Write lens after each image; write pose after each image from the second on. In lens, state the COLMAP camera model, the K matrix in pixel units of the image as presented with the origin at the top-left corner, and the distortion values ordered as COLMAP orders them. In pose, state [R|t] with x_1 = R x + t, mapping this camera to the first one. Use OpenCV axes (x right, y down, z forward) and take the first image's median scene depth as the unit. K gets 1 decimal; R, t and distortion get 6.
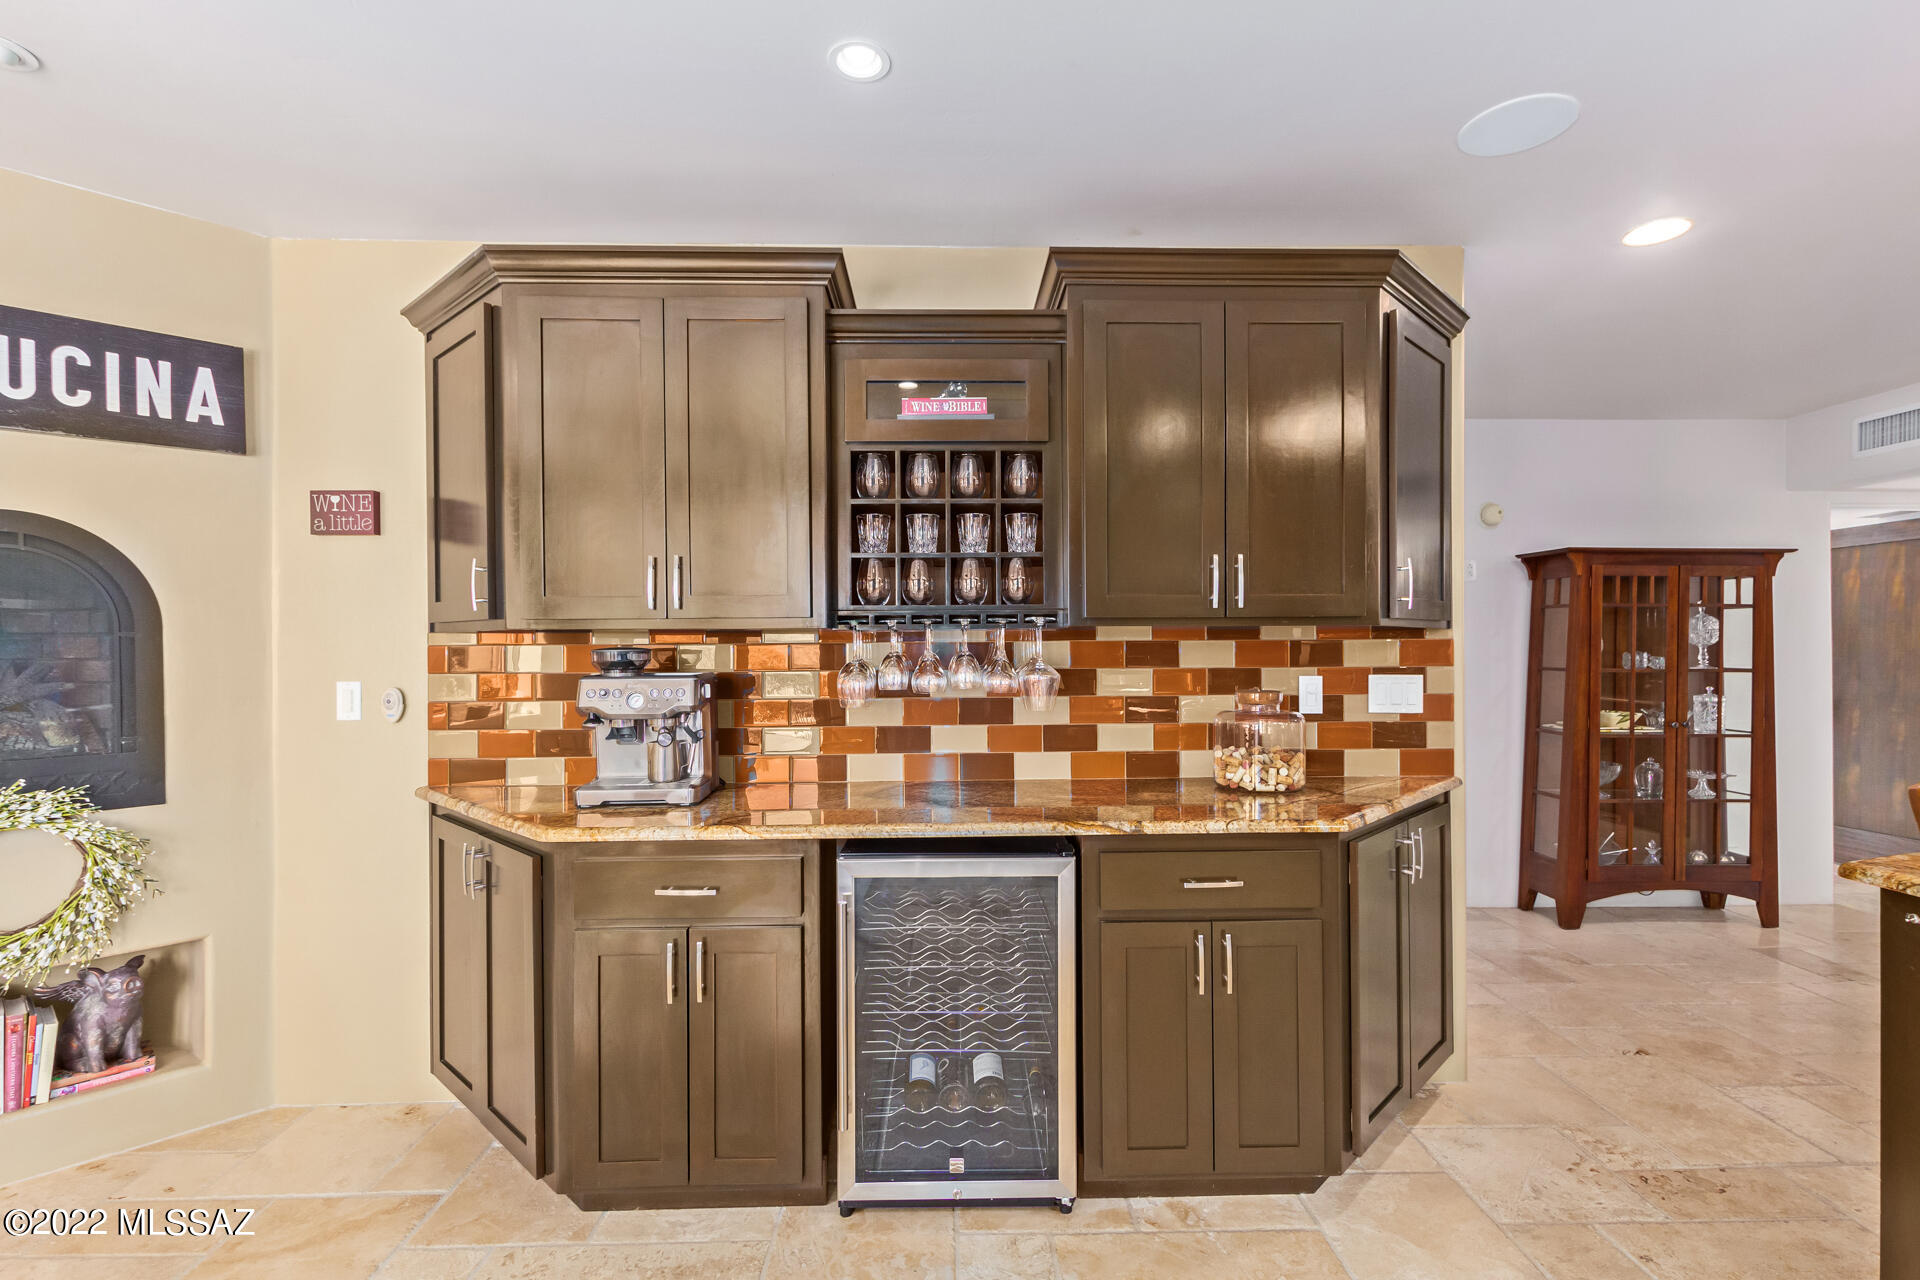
lens RADIAL K [[881.6, 0, 956.4], [0, 881.6, 646.6], [0, 0, 1]] dist [0.000783, -0.000431]
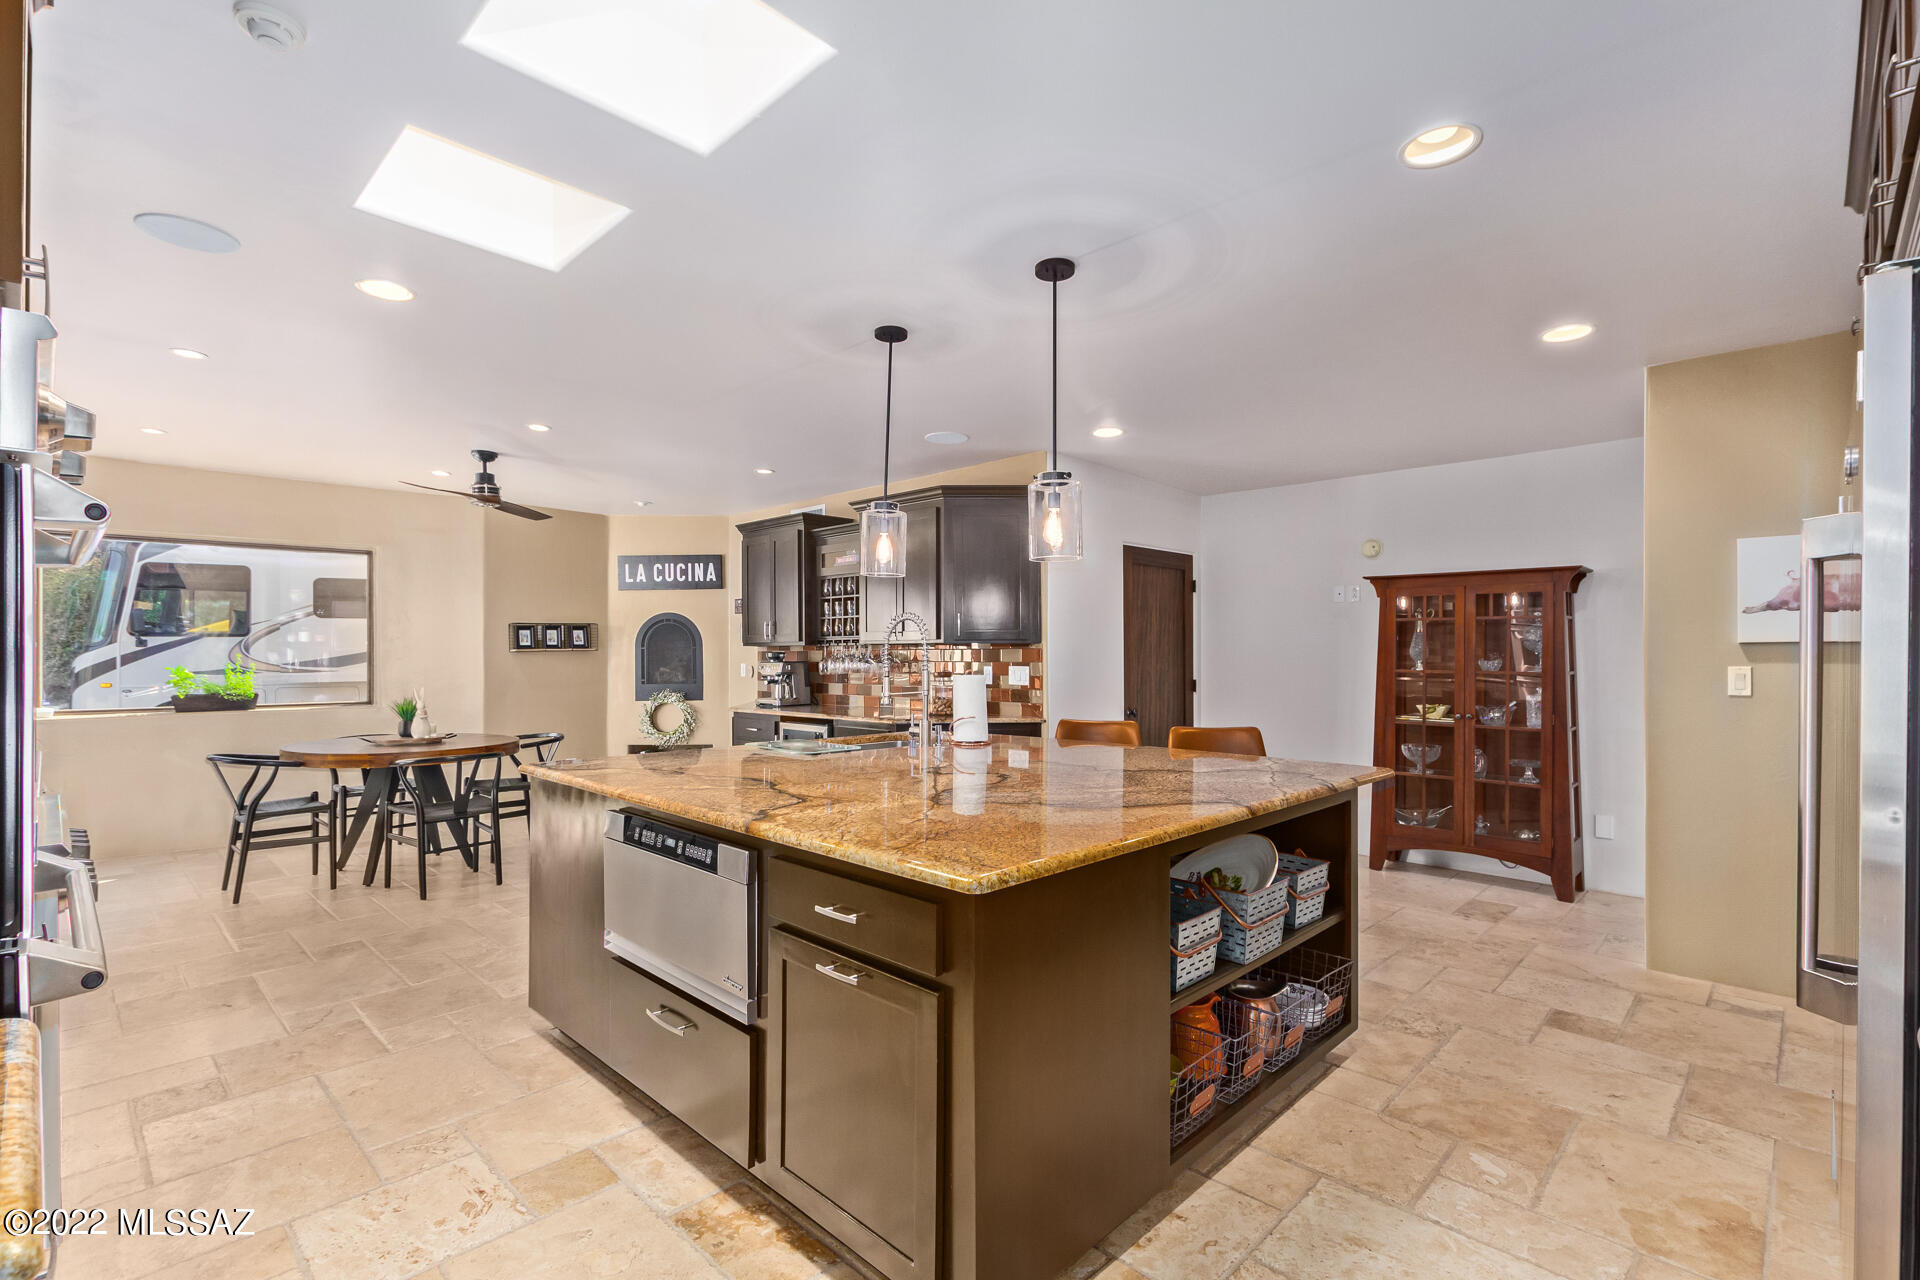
lens RADIAL K [[881.6, 0, 966.0], [0, 881.6, 649.3], [0, 0, 1]] dist [0.000783, -0.000431]
pose [[0.701560, -0.001004, -0.712610, 1.949398], [0.008108, 0.999946, 0.006573, -0.021976], [0.712564, -0.010389, 0.701530, -0.536112]]
